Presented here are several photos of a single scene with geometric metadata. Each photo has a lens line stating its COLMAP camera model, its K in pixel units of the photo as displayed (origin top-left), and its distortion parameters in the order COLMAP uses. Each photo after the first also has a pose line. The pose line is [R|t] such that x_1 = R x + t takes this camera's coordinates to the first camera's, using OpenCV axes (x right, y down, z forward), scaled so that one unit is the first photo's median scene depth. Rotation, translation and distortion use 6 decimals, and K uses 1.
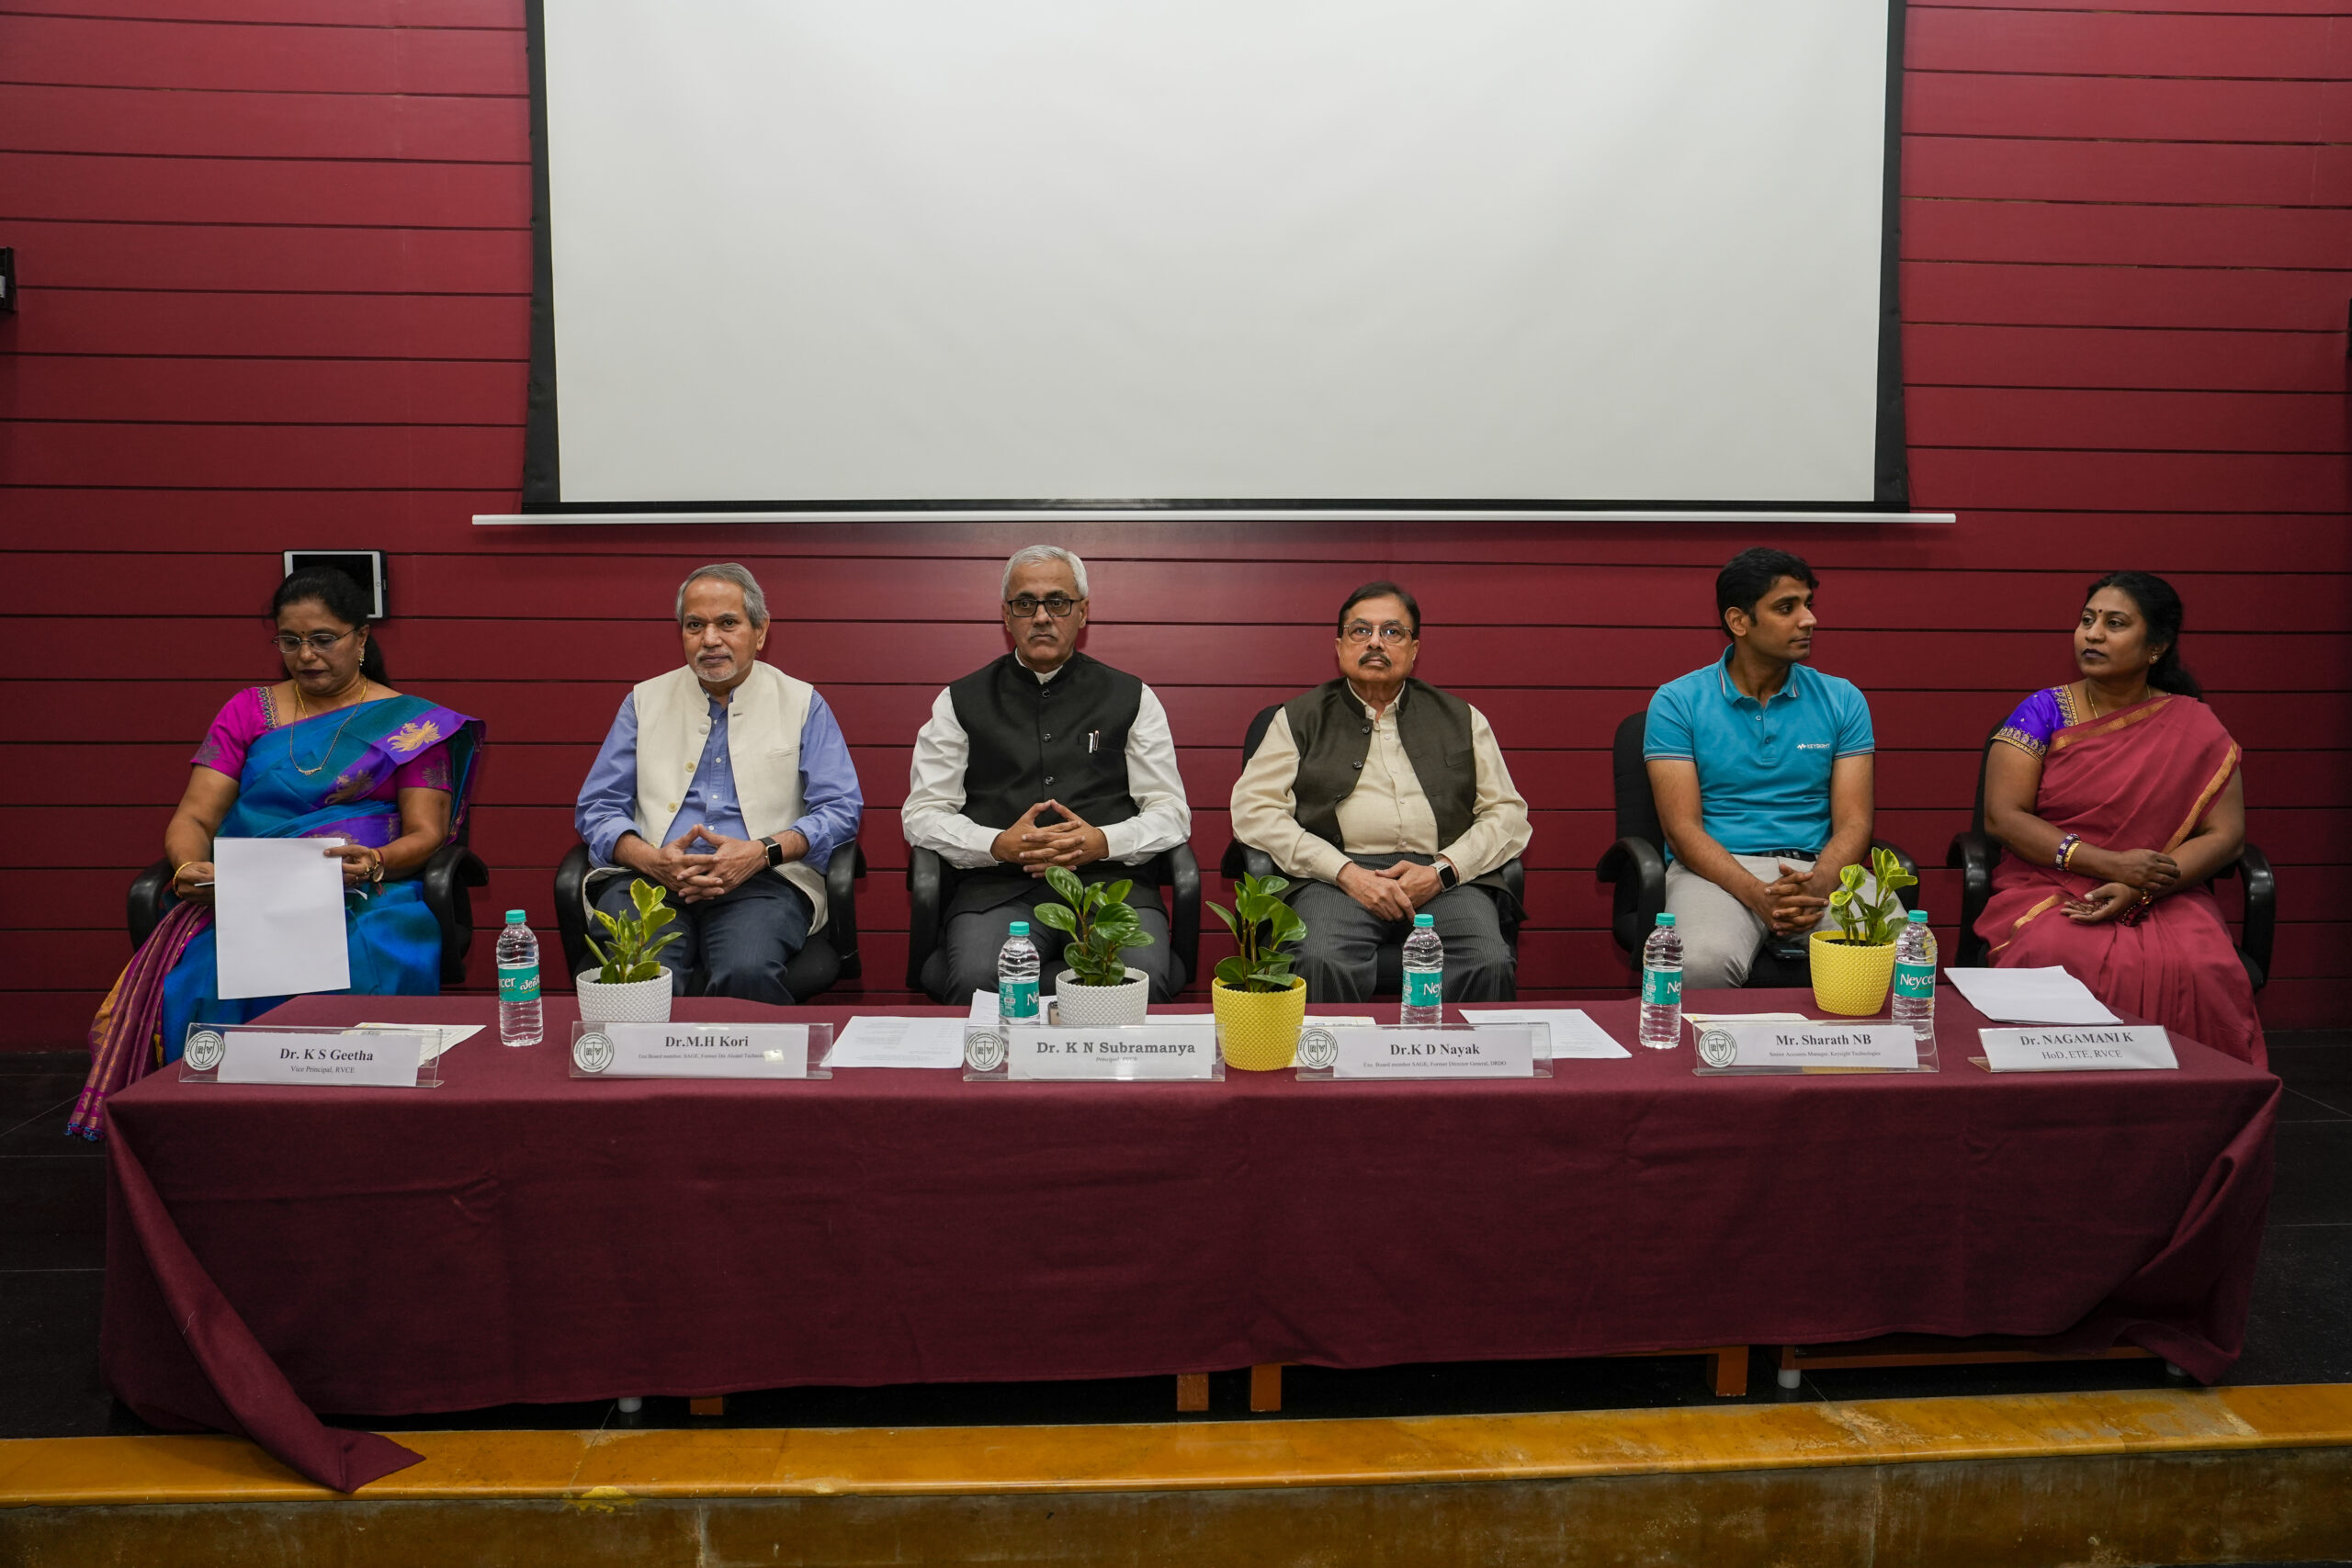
lens RADIAL K [[1770.2, 0, 1176.1], [0, 1770.2, 789.9], [0, 0, 1]] dist [-0.040839, 0.000122]
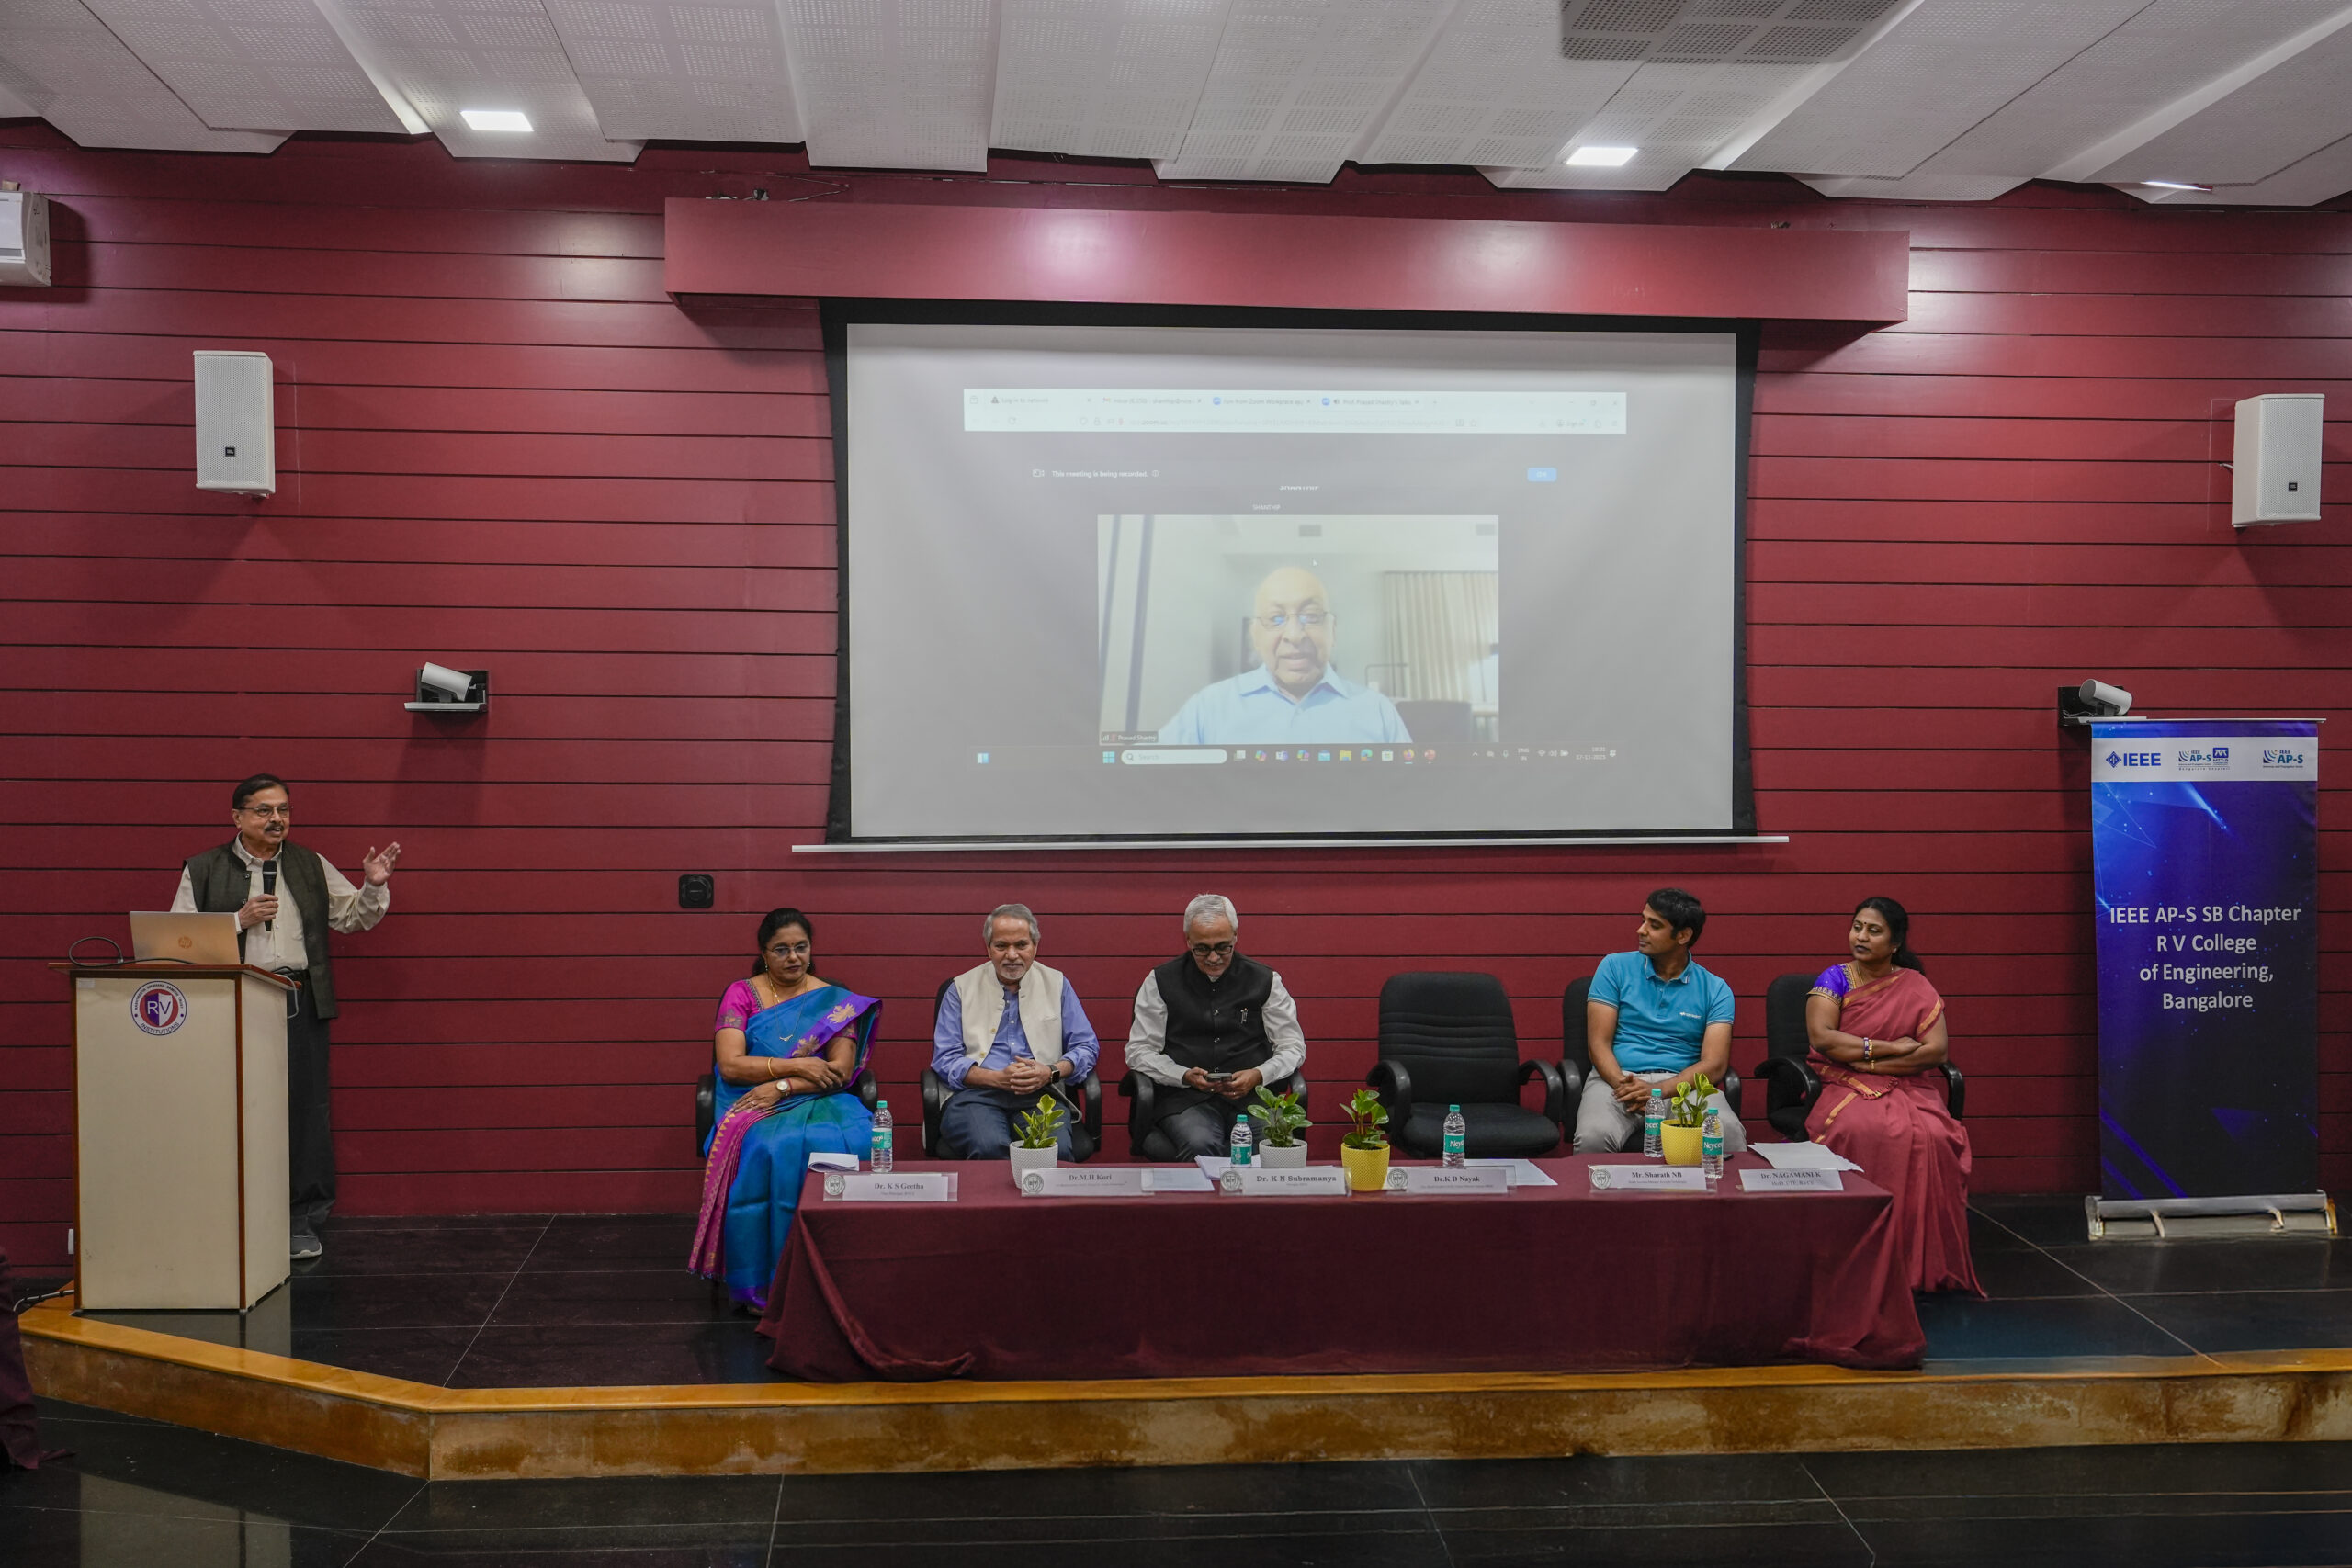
lens RADIAL K [[2201.3, 0, 1171.7], [0, 2201.3, 777.0], [0, 0, 1]] dist [0.020663, 0.000000]
pose [[0.998779, 0.000897, 0.049386, -0.222566], [0.003483, 0.996066, -0.088543, -0.063338], [-0.049271, 0.088607, 0.994847, -1.117163]]
